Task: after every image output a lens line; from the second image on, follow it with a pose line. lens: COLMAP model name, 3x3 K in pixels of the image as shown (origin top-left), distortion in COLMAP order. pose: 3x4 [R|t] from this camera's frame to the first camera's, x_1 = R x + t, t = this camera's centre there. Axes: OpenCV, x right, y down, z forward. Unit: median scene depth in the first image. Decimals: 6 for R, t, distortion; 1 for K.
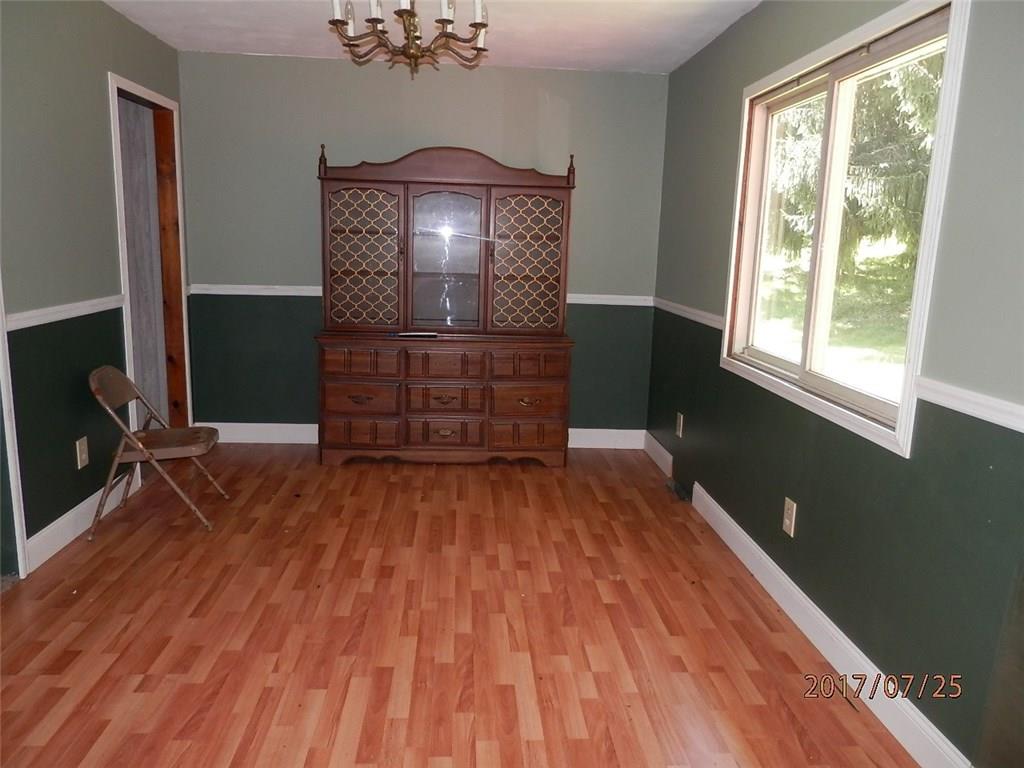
lens RADIAL K [[747.8, 0, 512.4], [0, 747.8, 384.6], [0, 0, 1]] dist [0.000552, -0.001777]
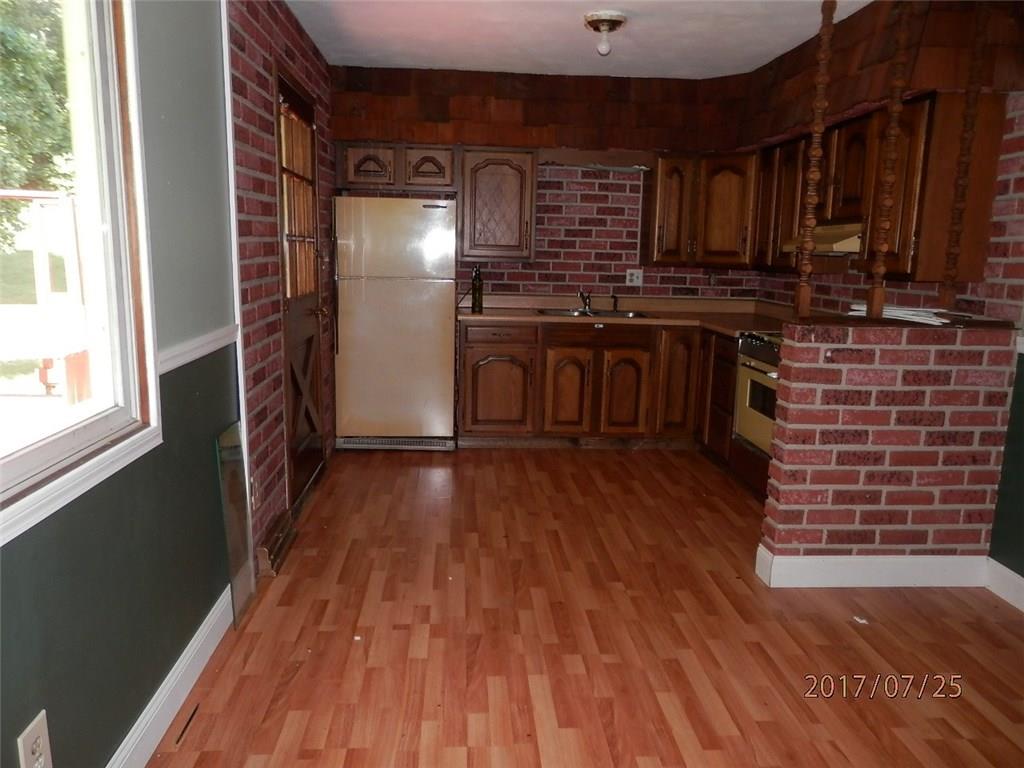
lens RADIAL K [[747.8, 0, 511.9], [0, 747.8, 382.5], [0, 0, 1]] dist [0.000552, -0.001777]
pose [[-0.998224, -0.057697, -0.014827, 0.097845], [-0.059179, 0.931931, 0.357774, -0.310863], [-0.006825, 0.358016, -0.933690, 1.721246]]
